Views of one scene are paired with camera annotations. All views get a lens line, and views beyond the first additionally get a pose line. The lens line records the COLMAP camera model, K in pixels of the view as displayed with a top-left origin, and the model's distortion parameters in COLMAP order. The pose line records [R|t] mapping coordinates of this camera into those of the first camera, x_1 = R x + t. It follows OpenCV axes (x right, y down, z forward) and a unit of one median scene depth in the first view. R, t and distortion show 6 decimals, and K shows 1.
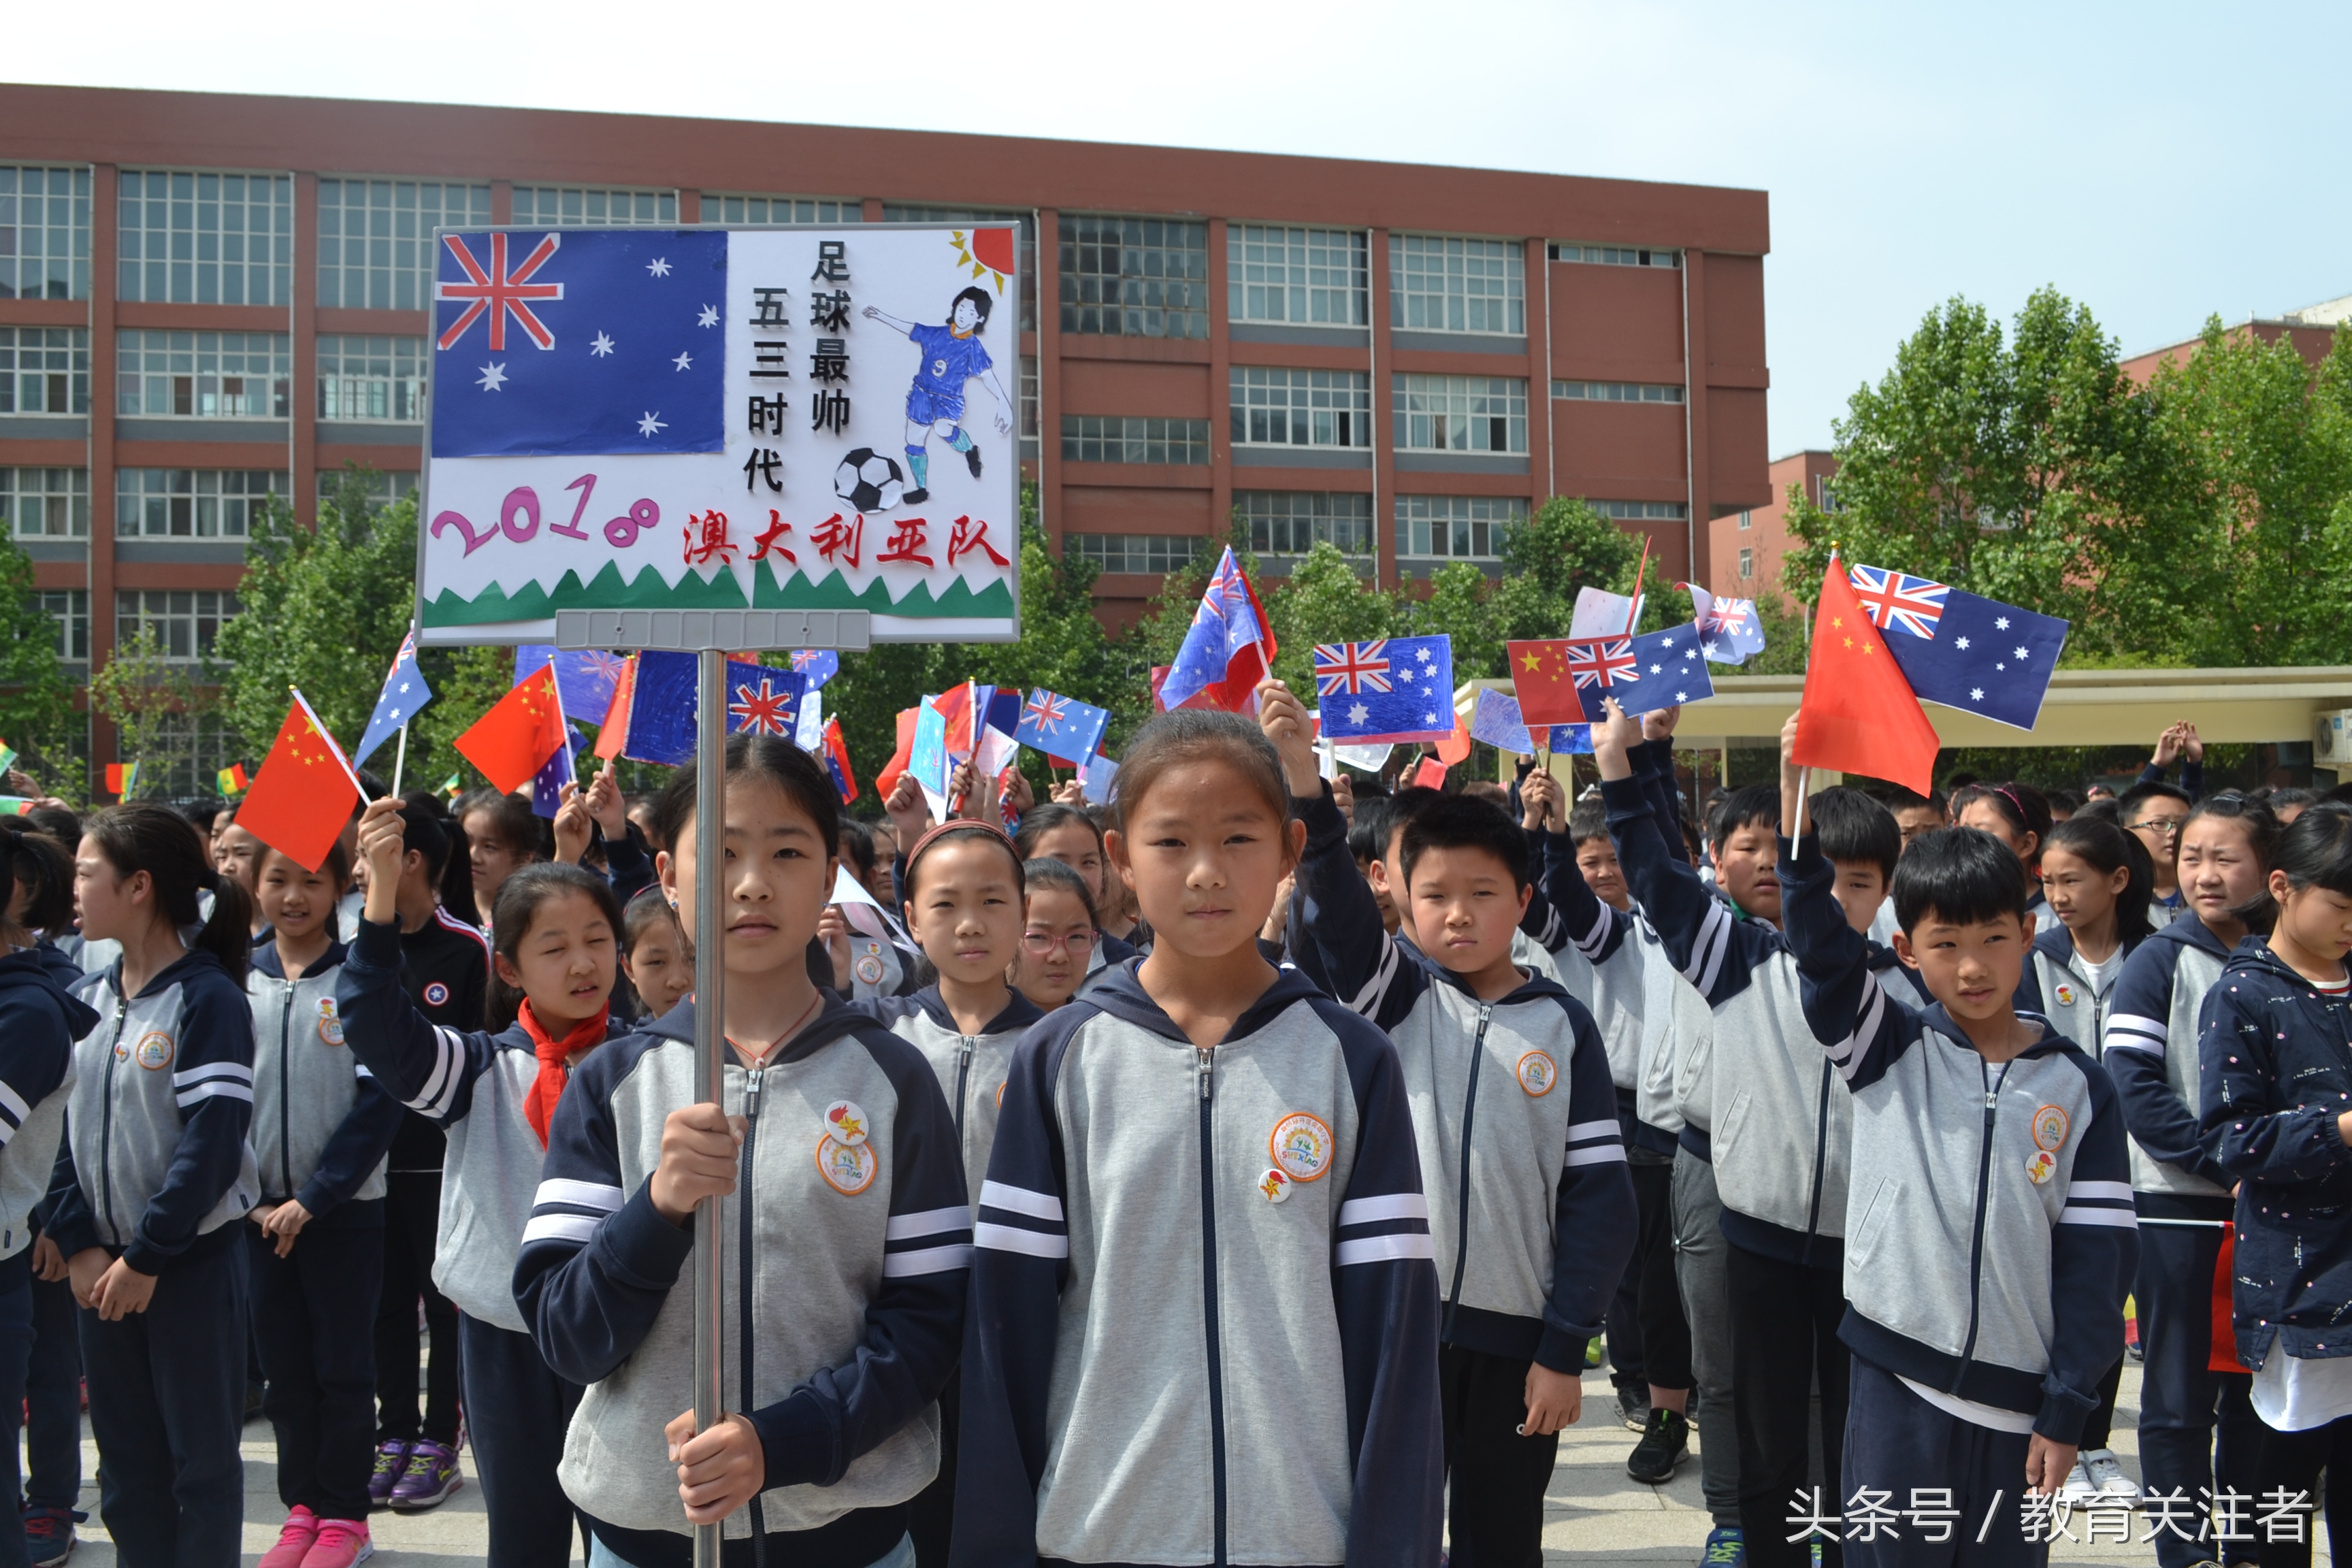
lens RADIAL K [[2088.3, 0, 1183.8], [0, 2088.3, 789.1], [0, 0, 1]] dist [-0.082976, 0.025931]
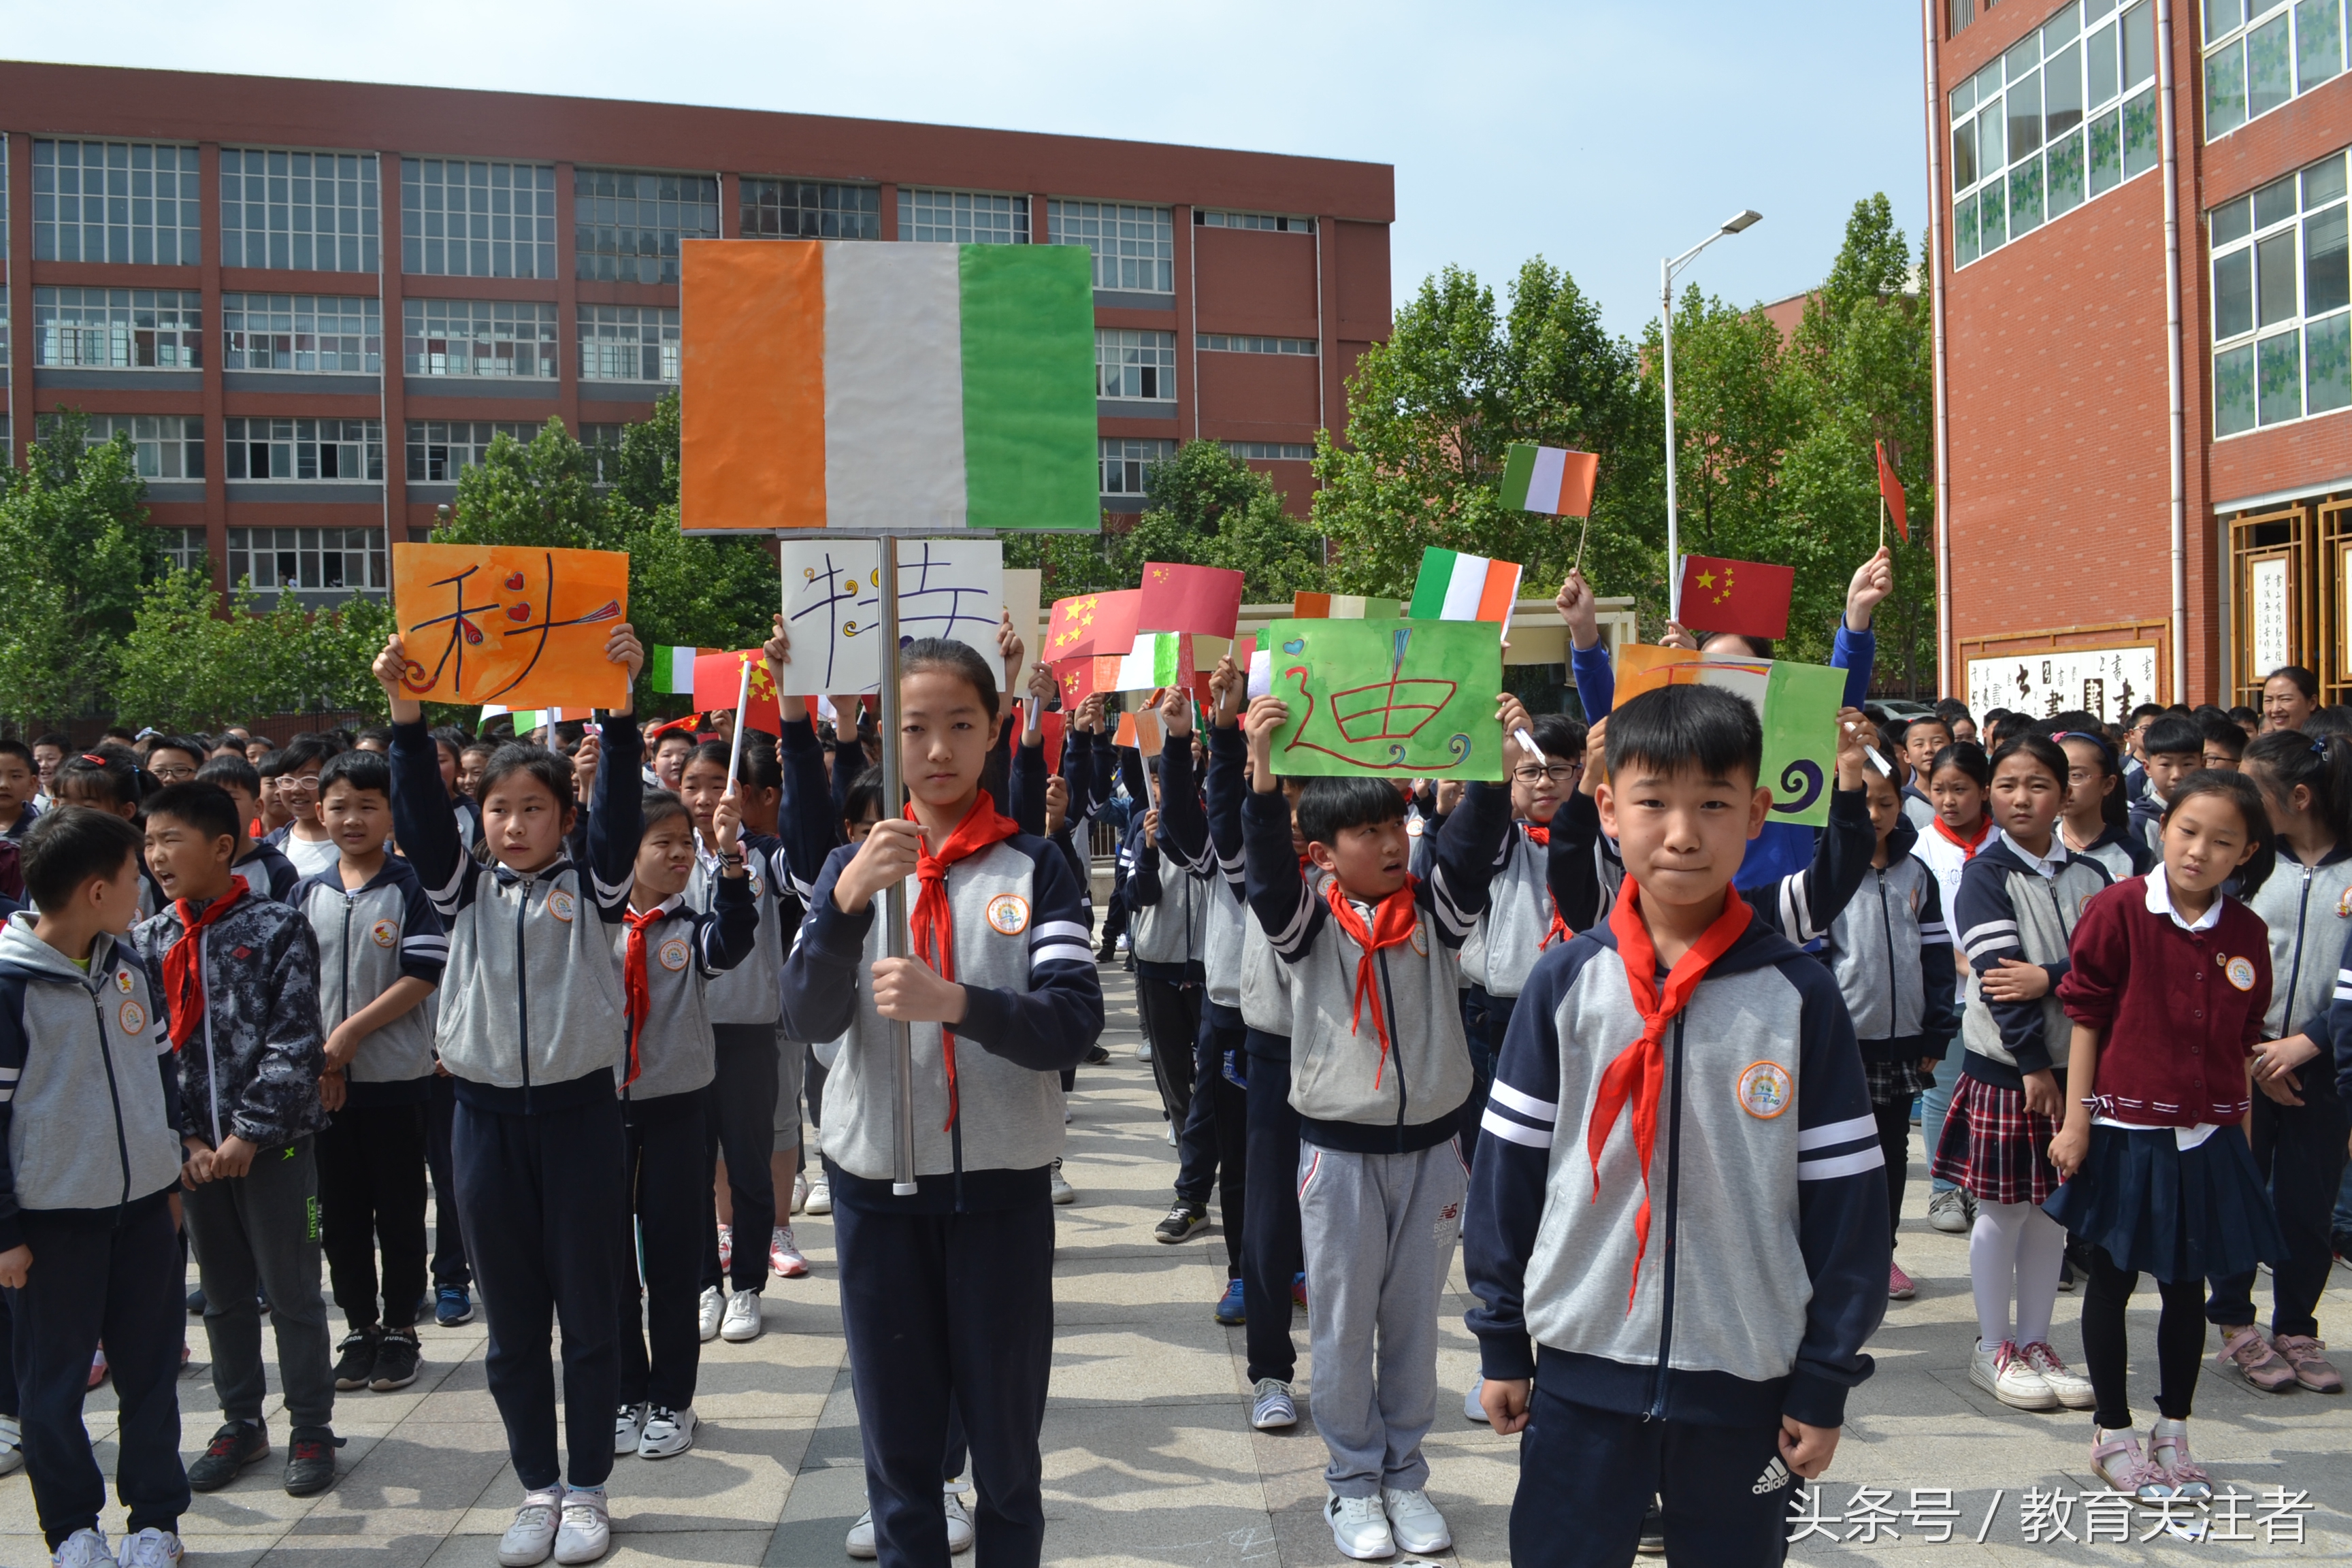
lens RADIAL K [[1897.3, 0, 1180.8], [0, 1897.3, 782.1], [0, 0, 1]] dist [-0.087752, 0.016667]
pose [[0.995205, -0.009423, 0.097357, 0.070808], [0.005160, 0.999021, 0.043946, -0.001613], [-0.097676, -0.043233, 0.994279, -0.015210]]
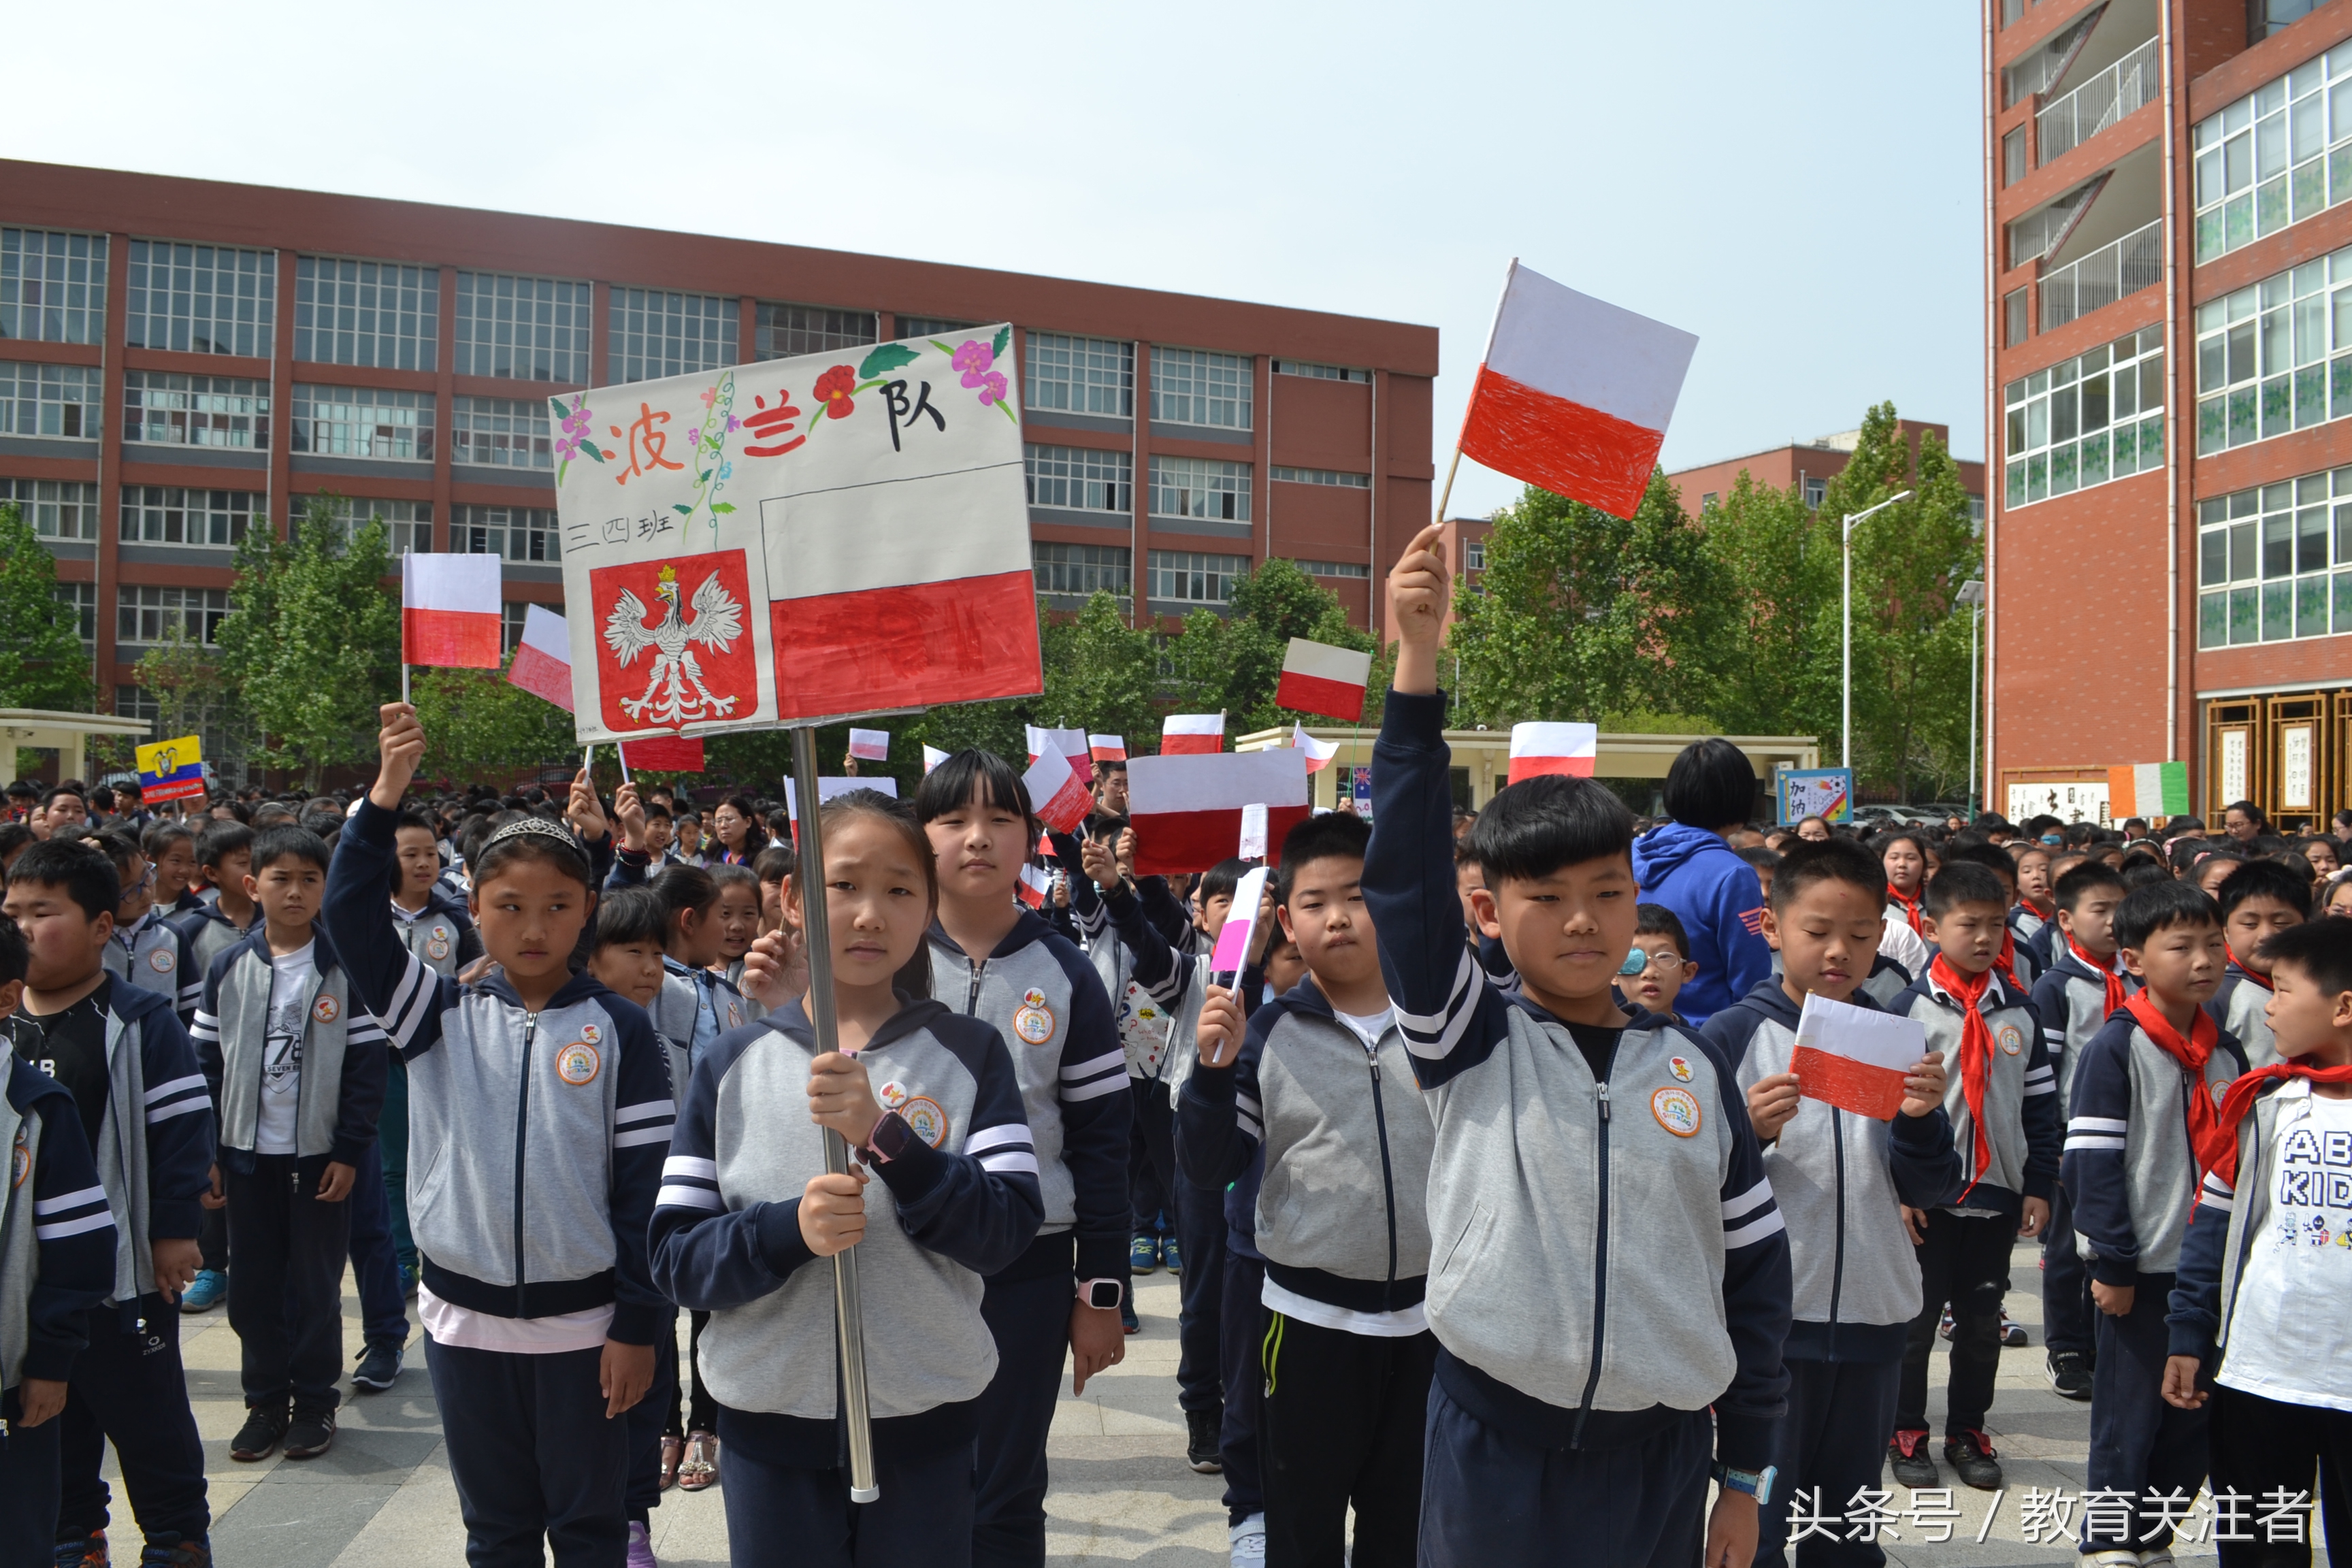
lens RADIAL K [[1851.6, 0, 1169.6], [0, 1851.6, 793.4], [0, 0, 1]] dist [-0.088888, 0.016020]
pose [[0.988730, 0.029315, 0.146810, -0.050090], [-0.031361, 0.999440, 0.011637, -0.004583], [-0.146386, -0.016110, 0.989096, -0.137721]]
